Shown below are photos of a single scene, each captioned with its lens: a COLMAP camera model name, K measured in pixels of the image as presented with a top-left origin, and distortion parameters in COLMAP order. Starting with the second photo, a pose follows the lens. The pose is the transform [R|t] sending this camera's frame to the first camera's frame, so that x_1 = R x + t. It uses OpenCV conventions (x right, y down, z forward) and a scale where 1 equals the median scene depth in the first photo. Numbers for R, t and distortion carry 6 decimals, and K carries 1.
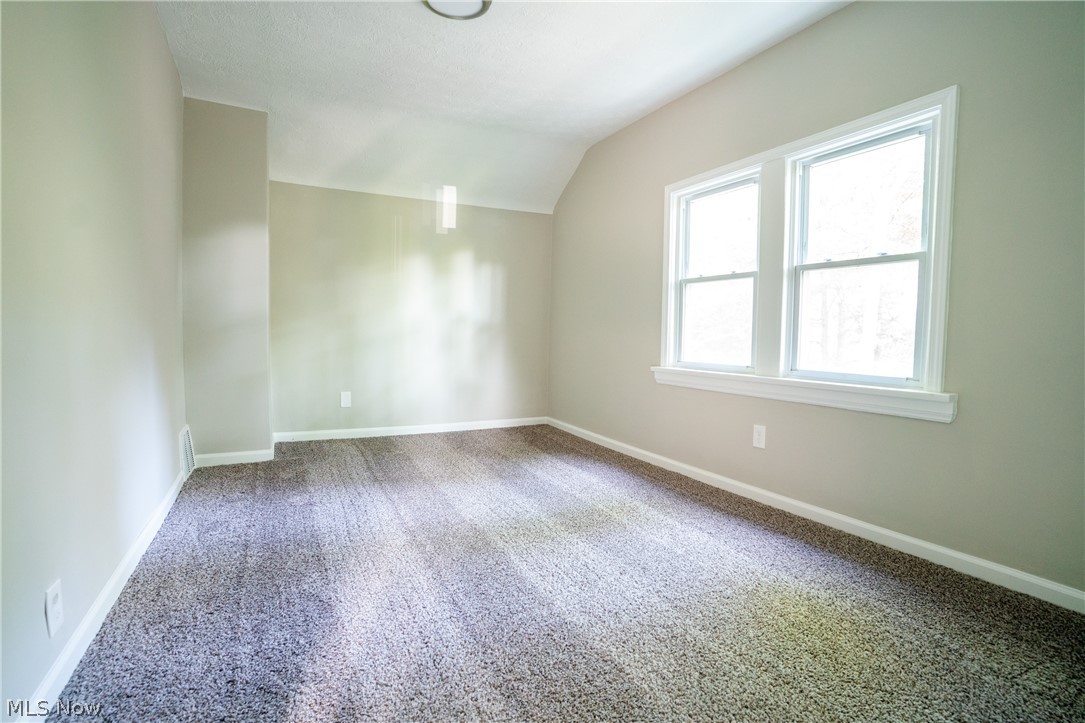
lens RADIAL K [[530.7, 0, 544.7], [0, 530.7, 364.9], [0, 0, 1]] dist [-0.087753, 0.040256]
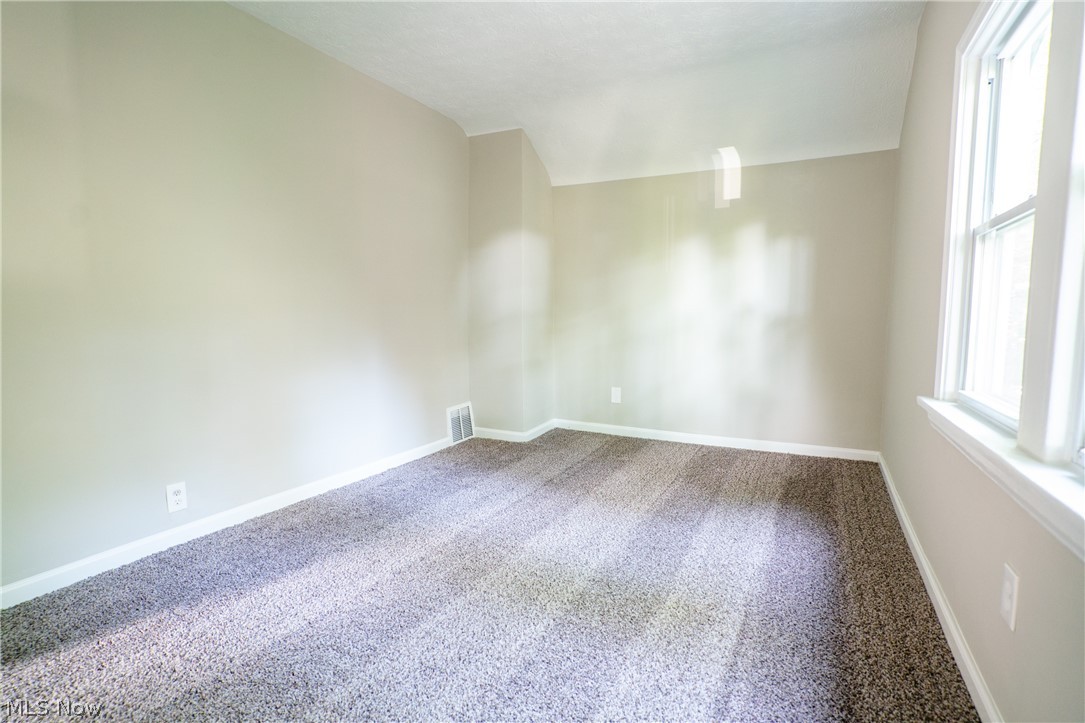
lens RADIAL K [[530.7, 0, 544.7], [0, 530.7, 364.9], [0, 0, 1]] dist [-0.087753, 0.040256]
pose [[0.571952, 0.063595, -0.817818, 0.351888], [-0.045842, 0.997910, 0.045539, -0.029834], [0.819005, 0.011444, 0.573672, 0.324985]]
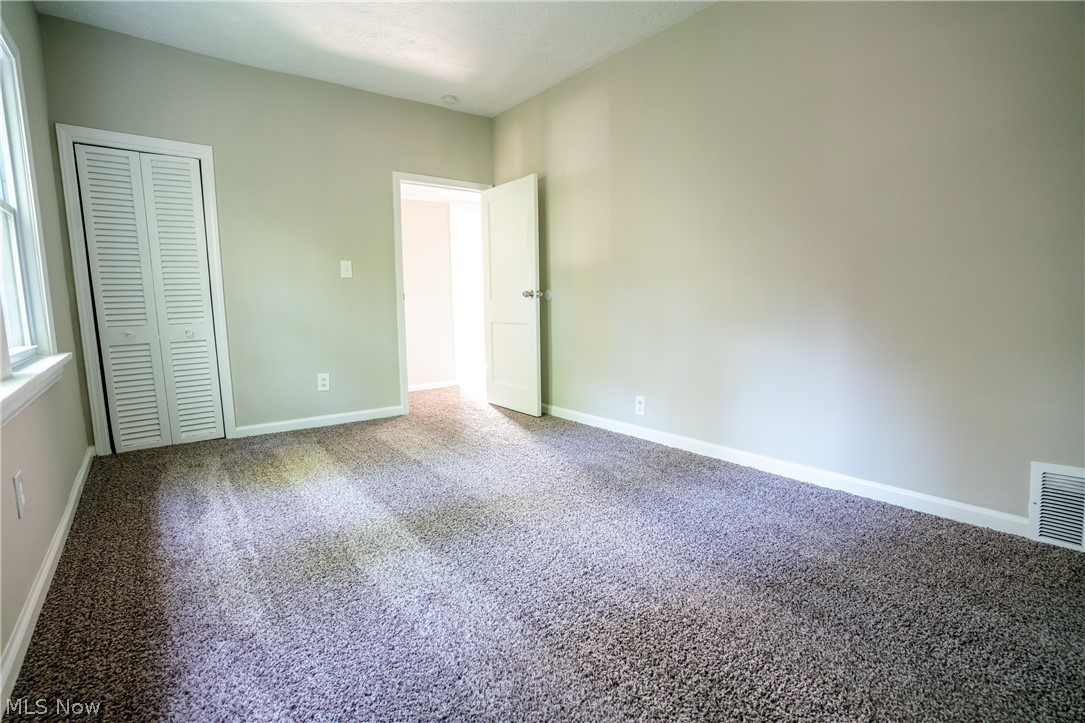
lens RADIAL K [[530.7, 0, 544.7], [0, 530.7, 364.9], [0, 0, 1]] dist [-0.087753, 0.040256]
pose [[-0.986080, 0.026107, -0.164208, -0.018037], [-0.006439, 0.980859, 0.194614, -0.066496], [0.166145, 0.192962, -0.967037, 1.053268]]
